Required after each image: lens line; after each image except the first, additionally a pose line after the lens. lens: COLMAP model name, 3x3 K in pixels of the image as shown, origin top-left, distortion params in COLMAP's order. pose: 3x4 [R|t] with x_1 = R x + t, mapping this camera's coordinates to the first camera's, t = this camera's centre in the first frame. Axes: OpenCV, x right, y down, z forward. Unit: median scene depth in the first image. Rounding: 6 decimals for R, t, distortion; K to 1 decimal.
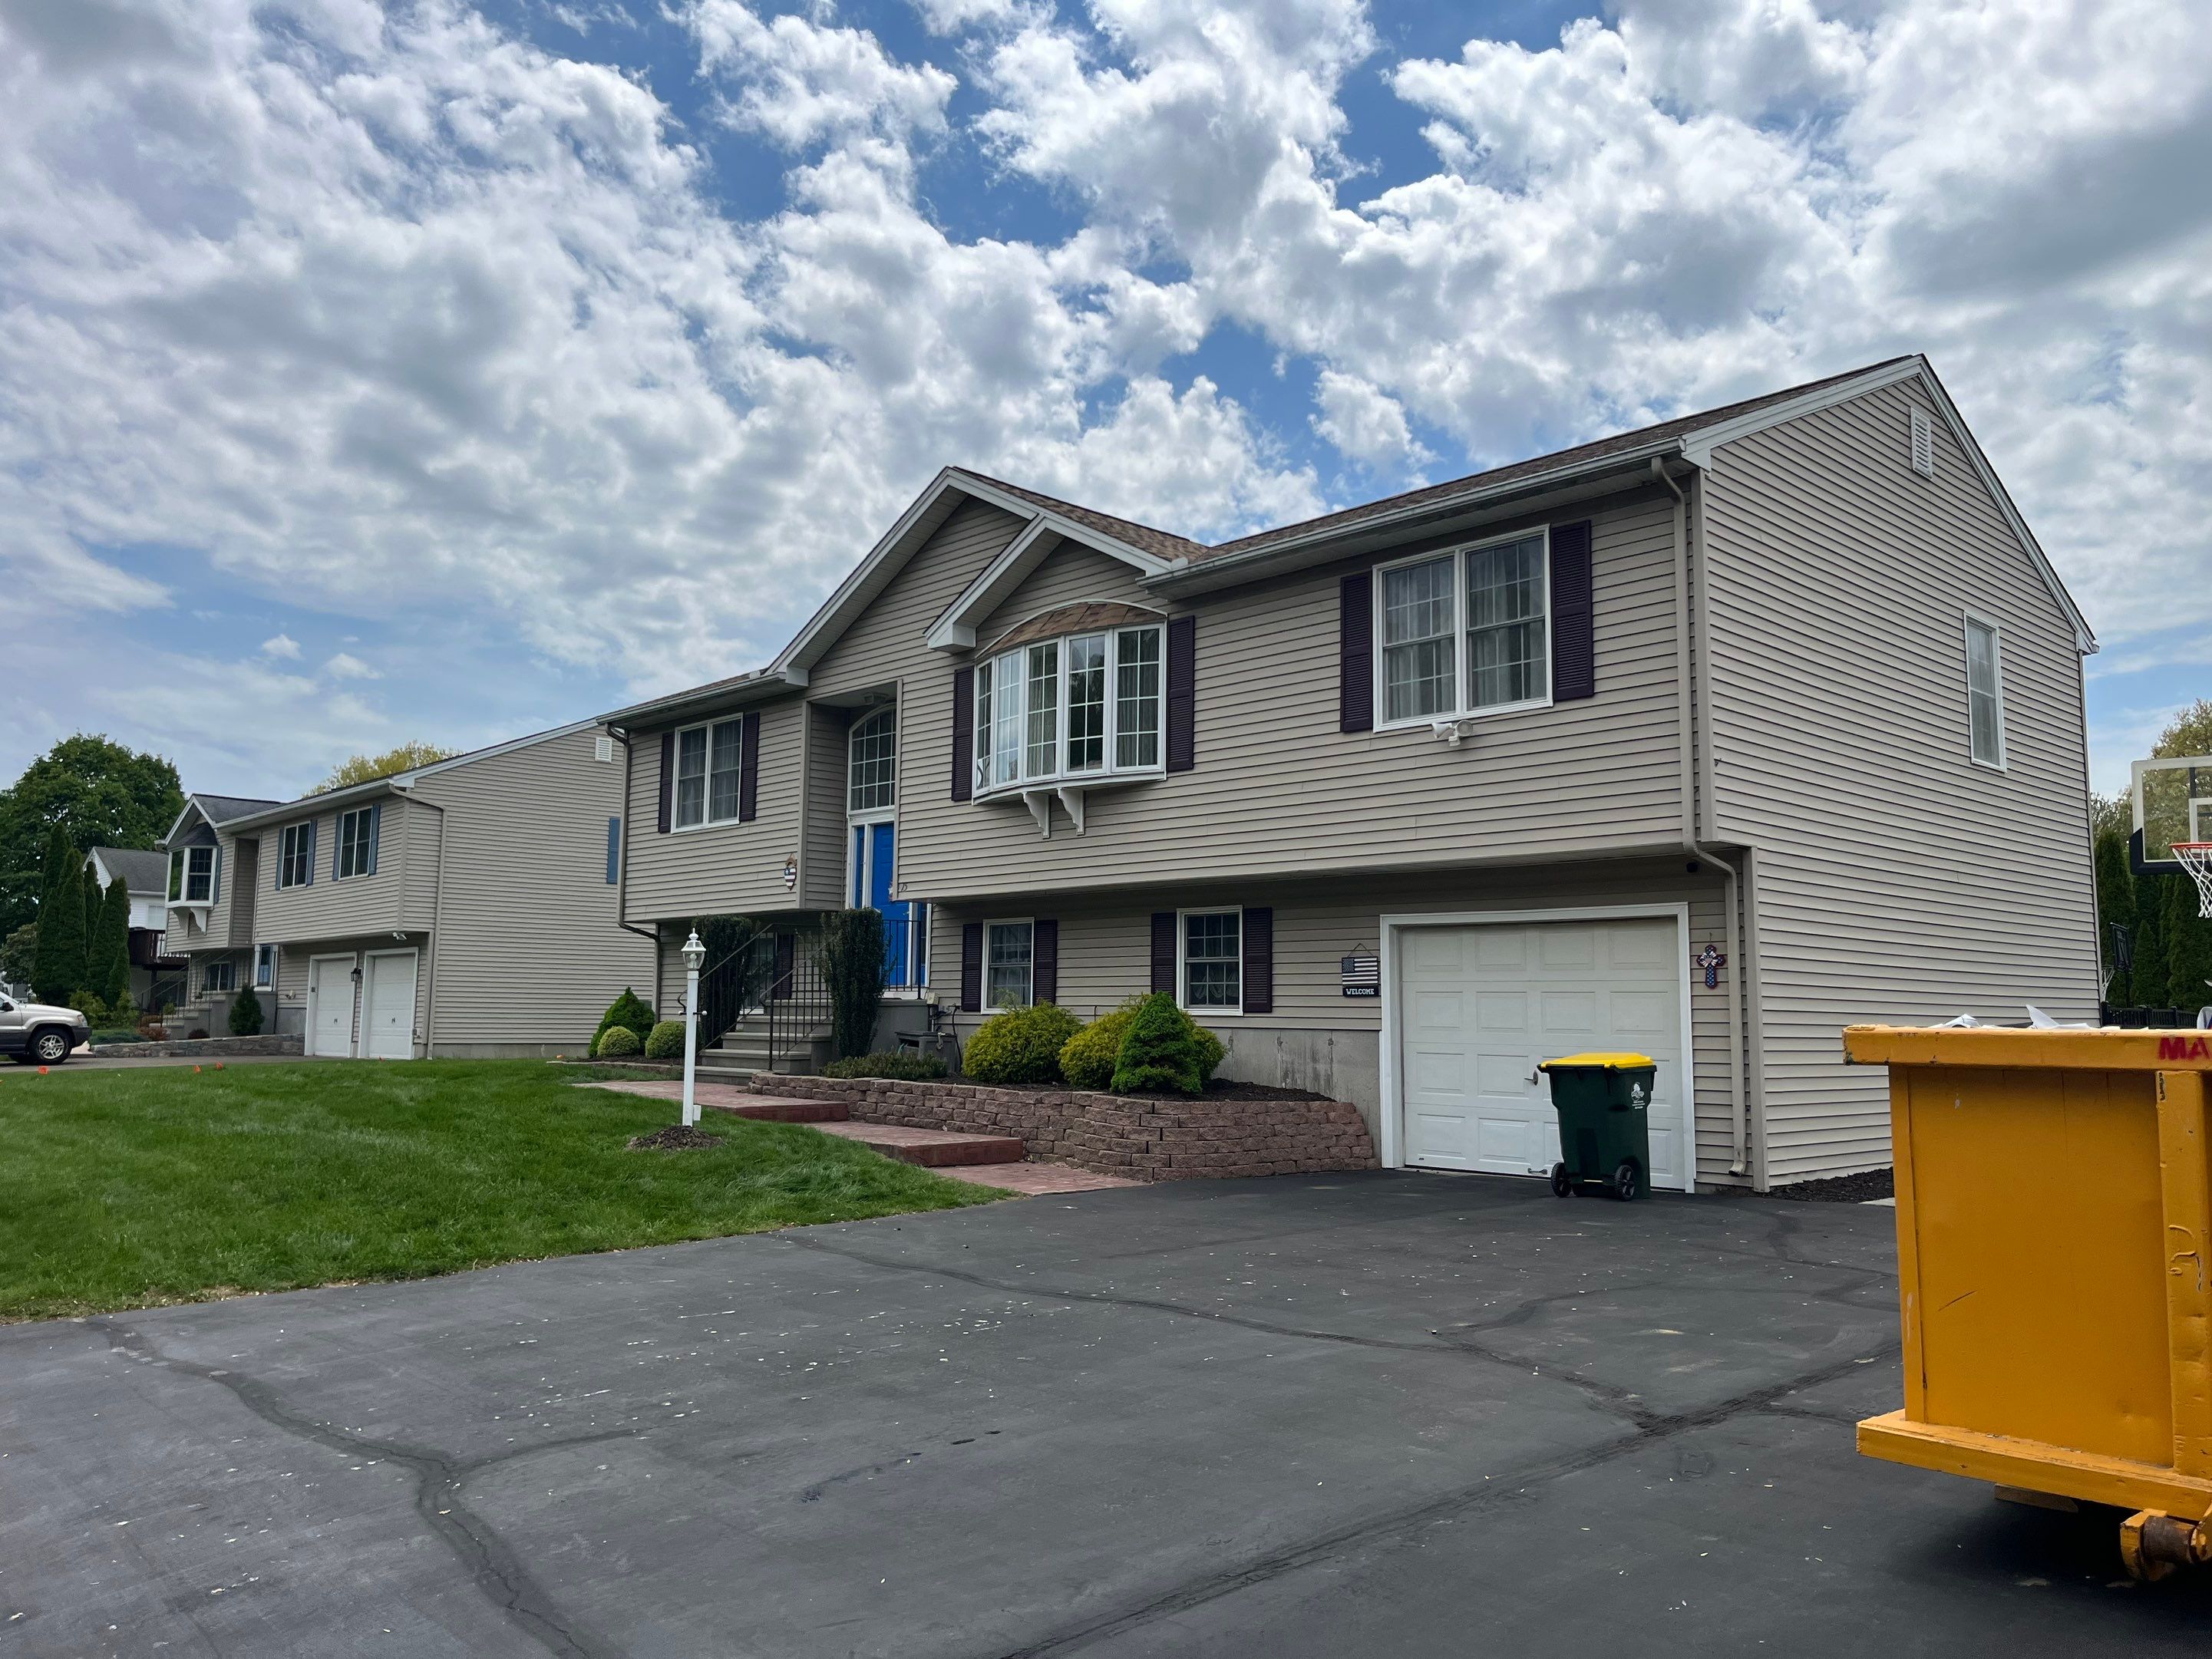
lens RADIAL K [[1668.1, 0, 1089.5], [0, 1668.1, 824.1], [0, 0, 1]] dist [0.084837, -0.110483]
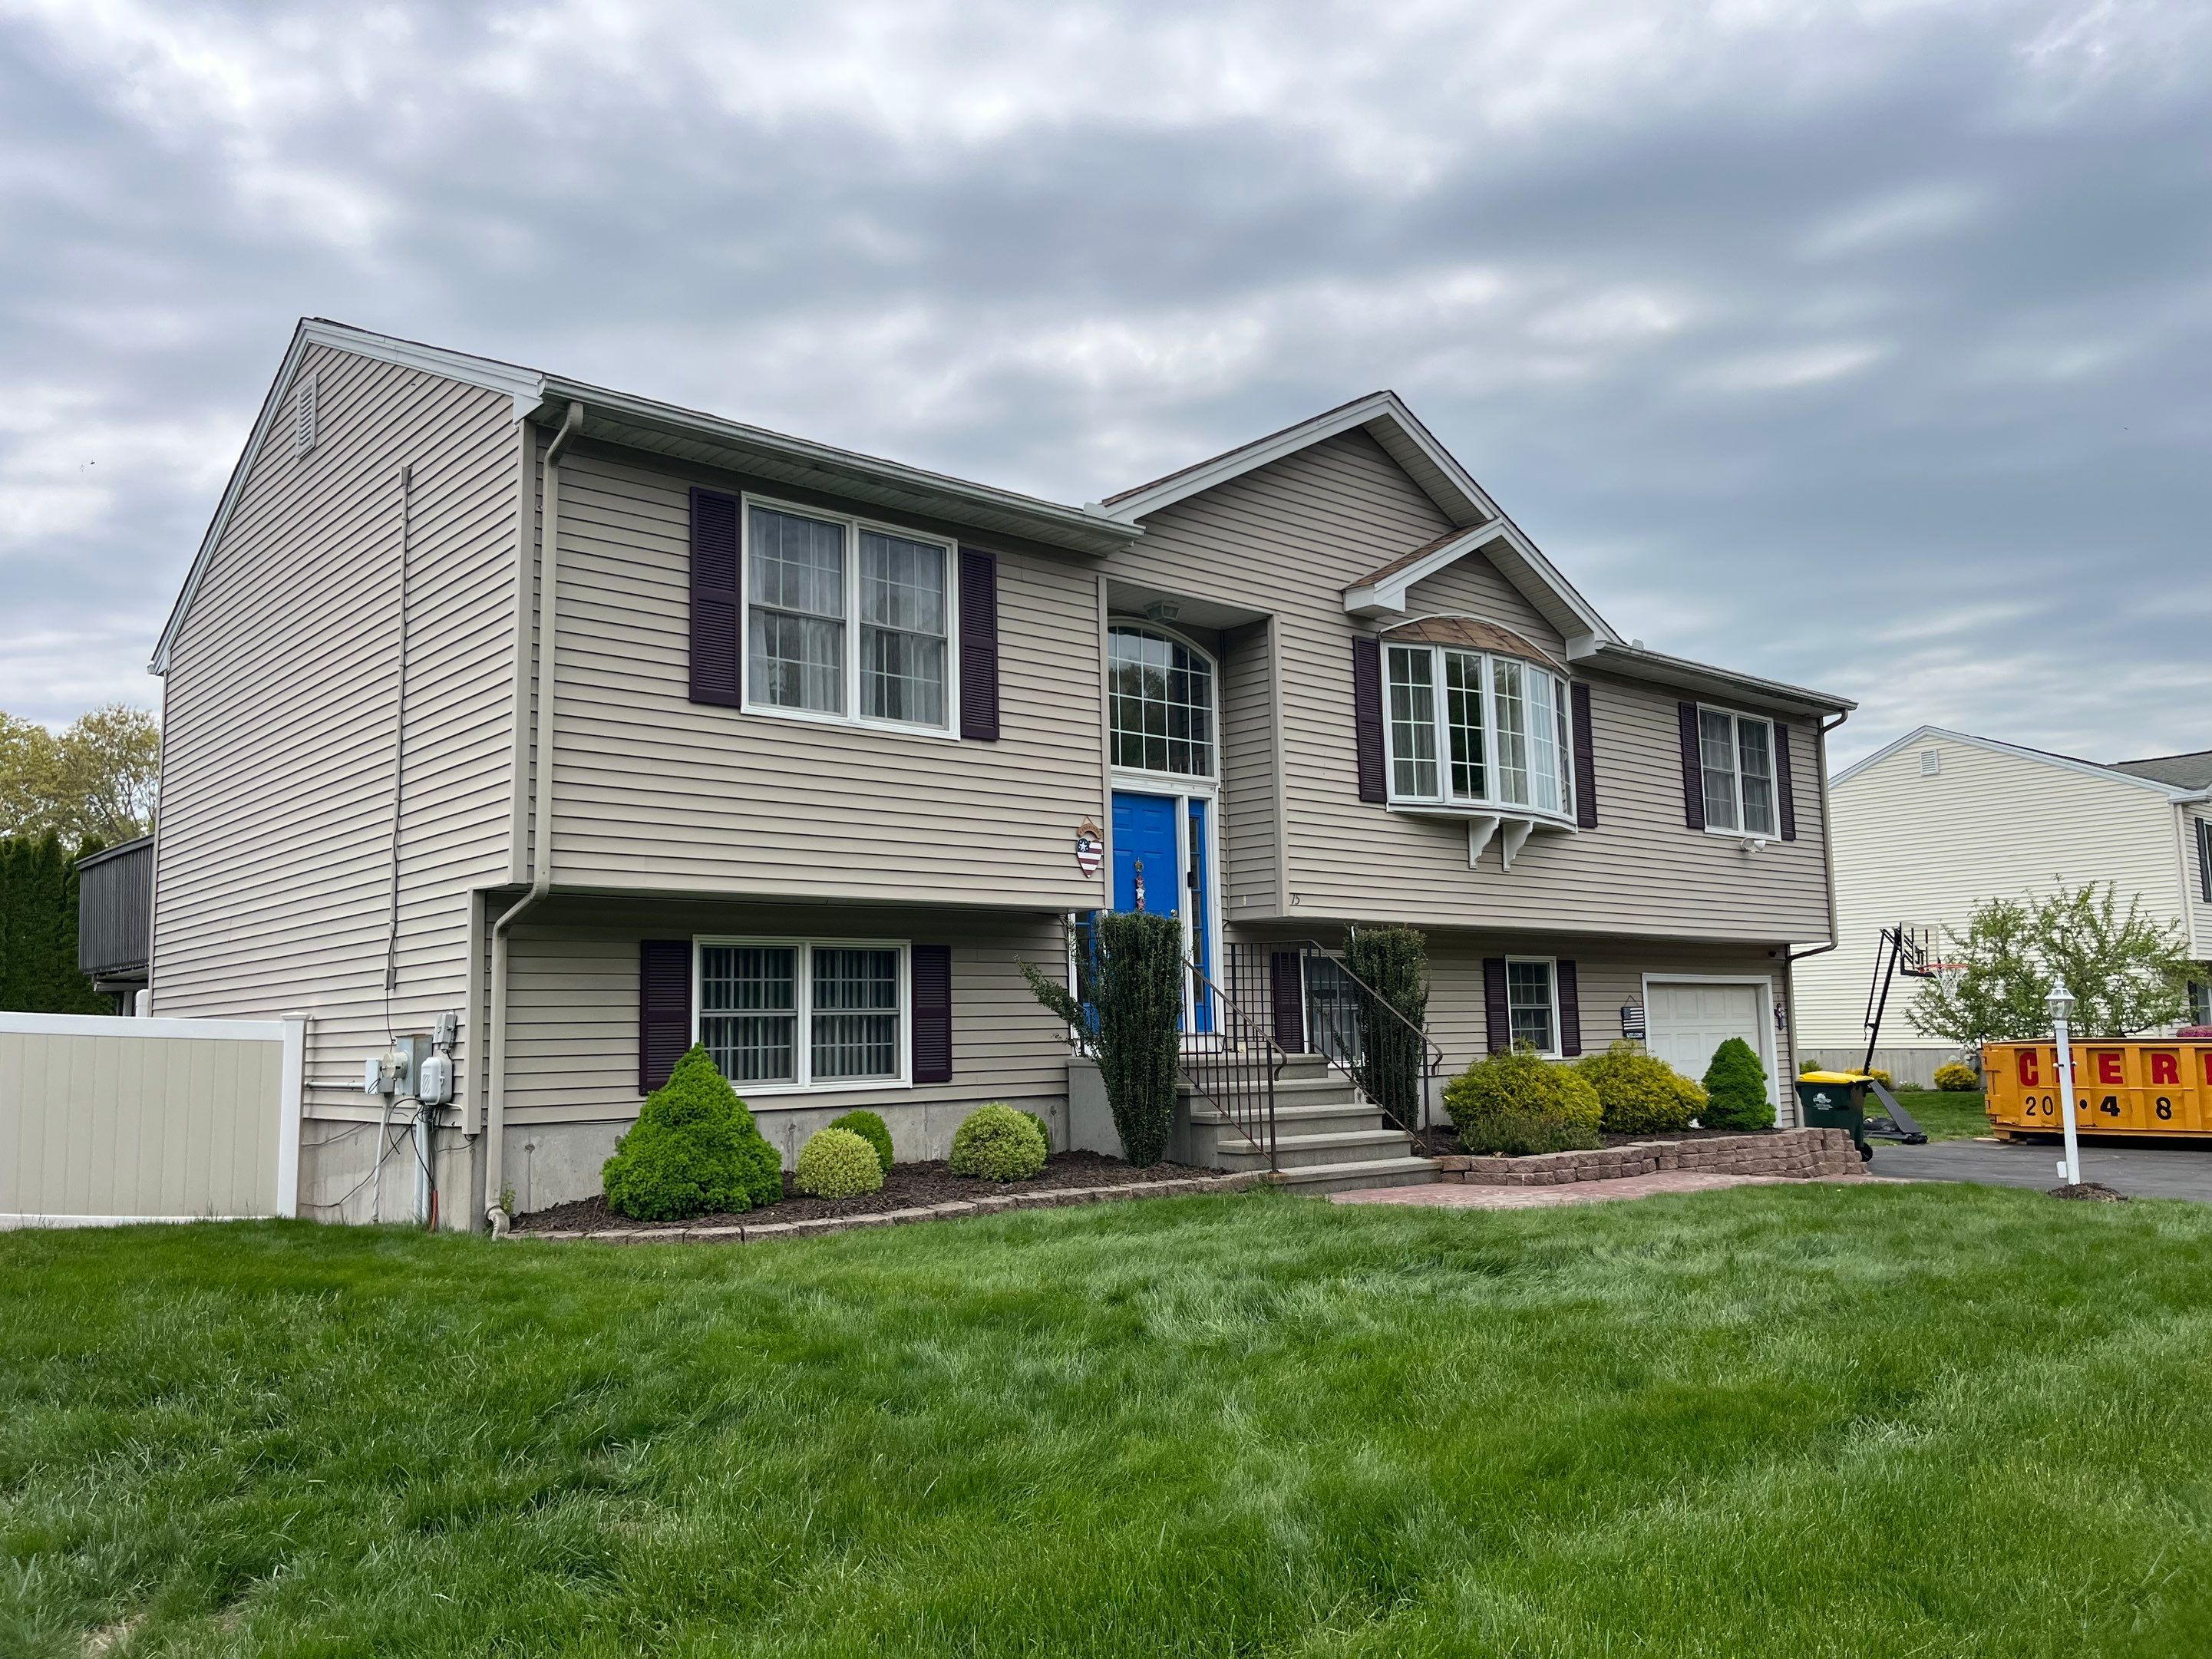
lens RADIAL K [[1668.1, 0, 1022.8], [0, 1668.1, 836.3], [0, 0, 1]] dist [0.084837, -0.110483]
pose [[0.041646, 0.120780, 0.991805, -0.979827], [-0.079774, 0.989899, -0.117198, 0.122786], [-0.995943, -0.074240, 0.050860, 1.257743]]
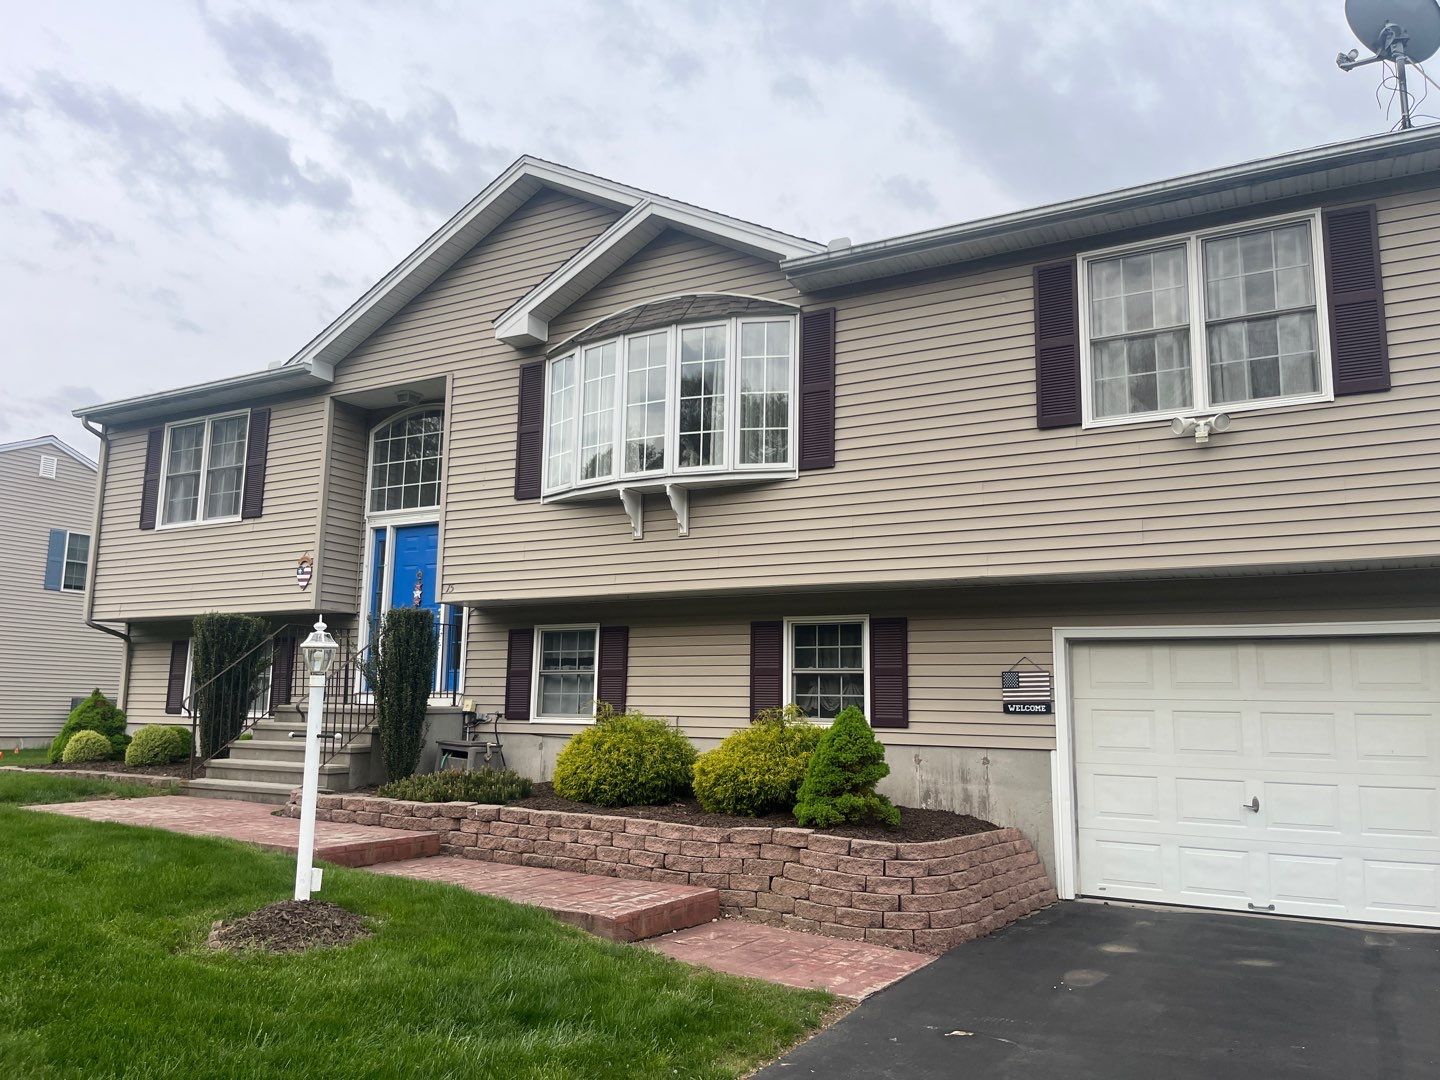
lens RADIAL K [[1160.0, 0, 727.8], [0, 1160.0, 532.9], [0, 0, 1]] dist [0.027579, -0.004494]
pose [[0.961800, 0.046856, 0.269713, -0.164145], [-0.037792, 0.998536, -0.038705, 0.030328], [-0.271131, 0.027034, 0.962163, 0.374379]]
